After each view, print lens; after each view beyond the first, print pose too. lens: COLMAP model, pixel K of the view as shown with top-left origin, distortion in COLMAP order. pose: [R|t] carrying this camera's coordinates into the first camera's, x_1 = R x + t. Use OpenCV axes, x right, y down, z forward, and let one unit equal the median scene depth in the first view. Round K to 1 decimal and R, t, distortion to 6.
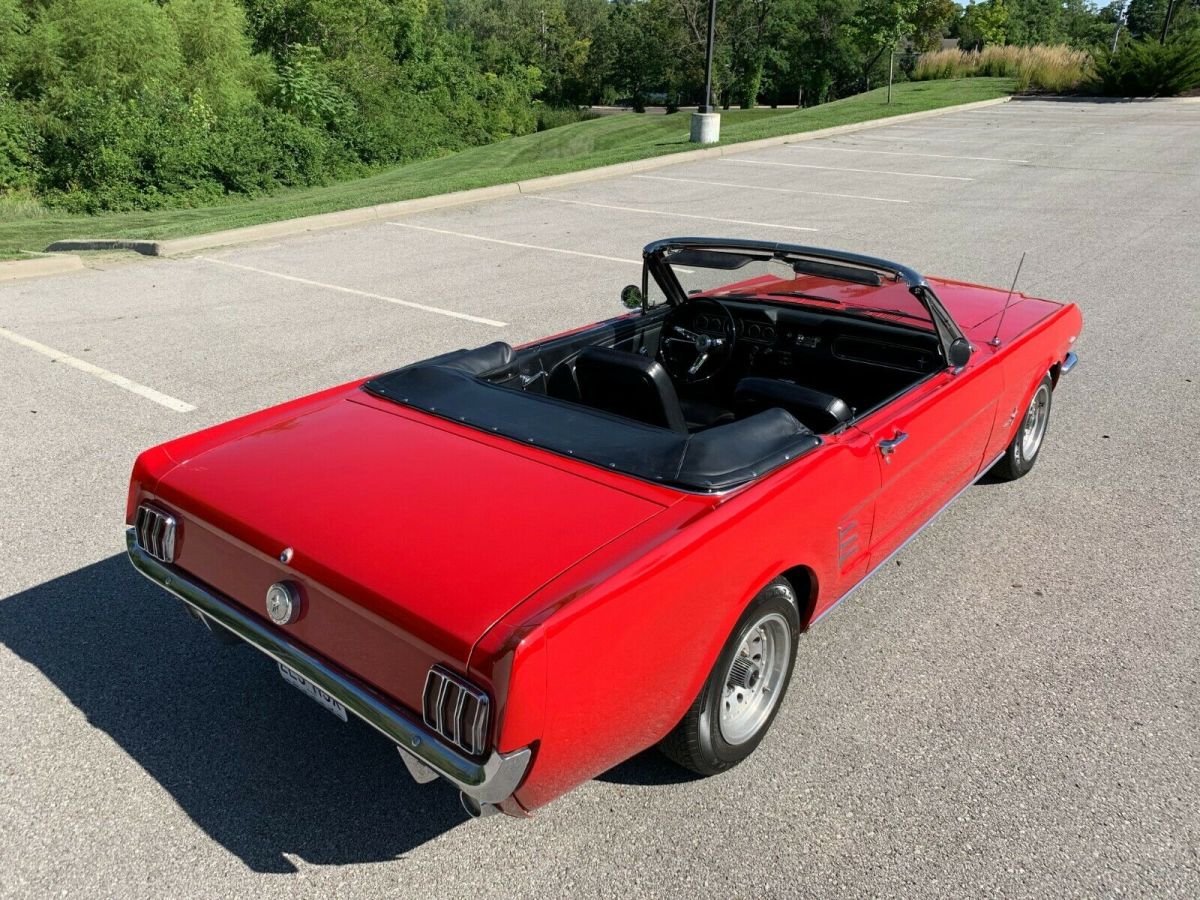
lens RADIAL K [[933.1, 0, 600.0], [0, 933.1, 450.0], [0, 0, 1]] dist [0.004281, -0.005085]
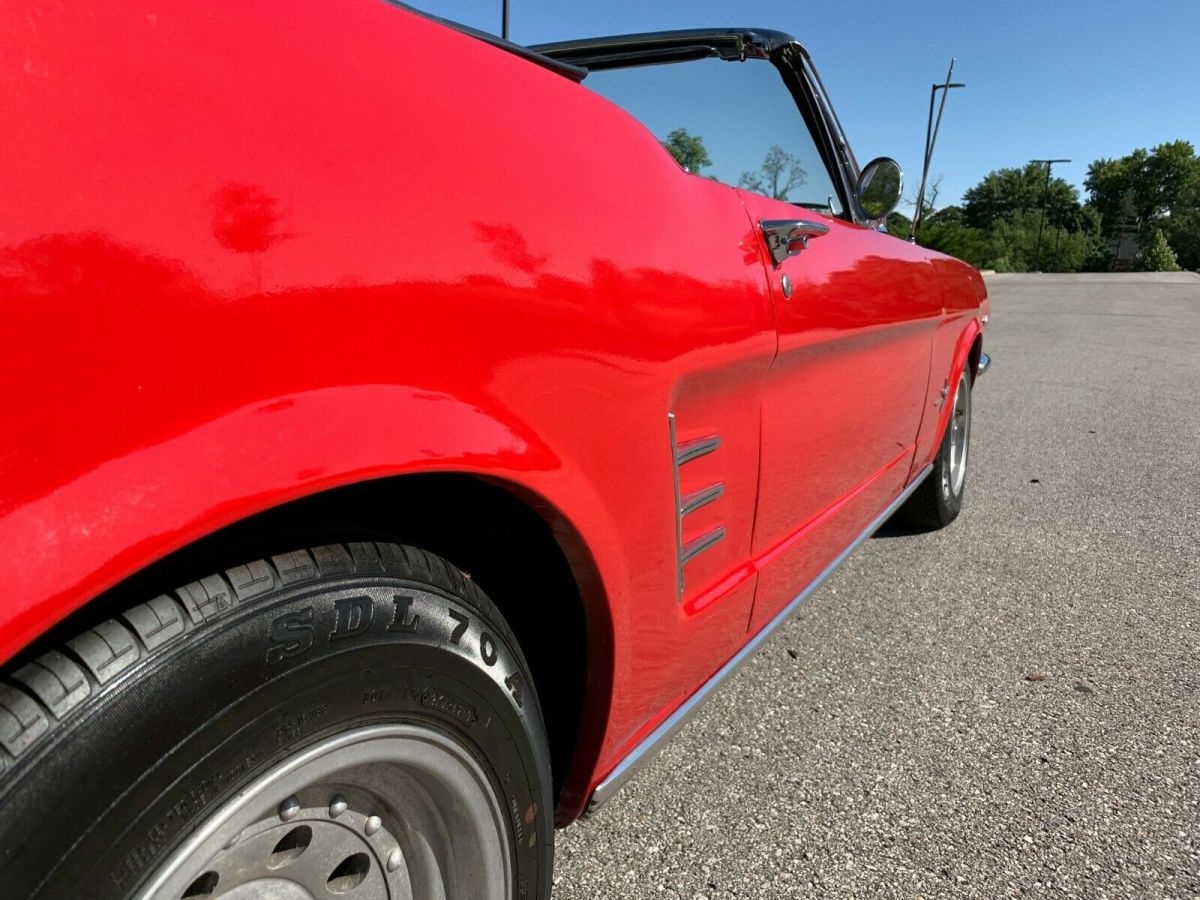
lens RADIAL K [[923.8, 0, 596.5], [0, 923.8, 447.4], [0, 0, 1]] dist [0.003227, -0.003990]
pose [[0.981956, -0.020392, 0.188007, 0.039080], [0.059592, 0.976885, -0.205292, 0.032296], [-0.179475, 0.212791, 0.960473, 0.158465]]
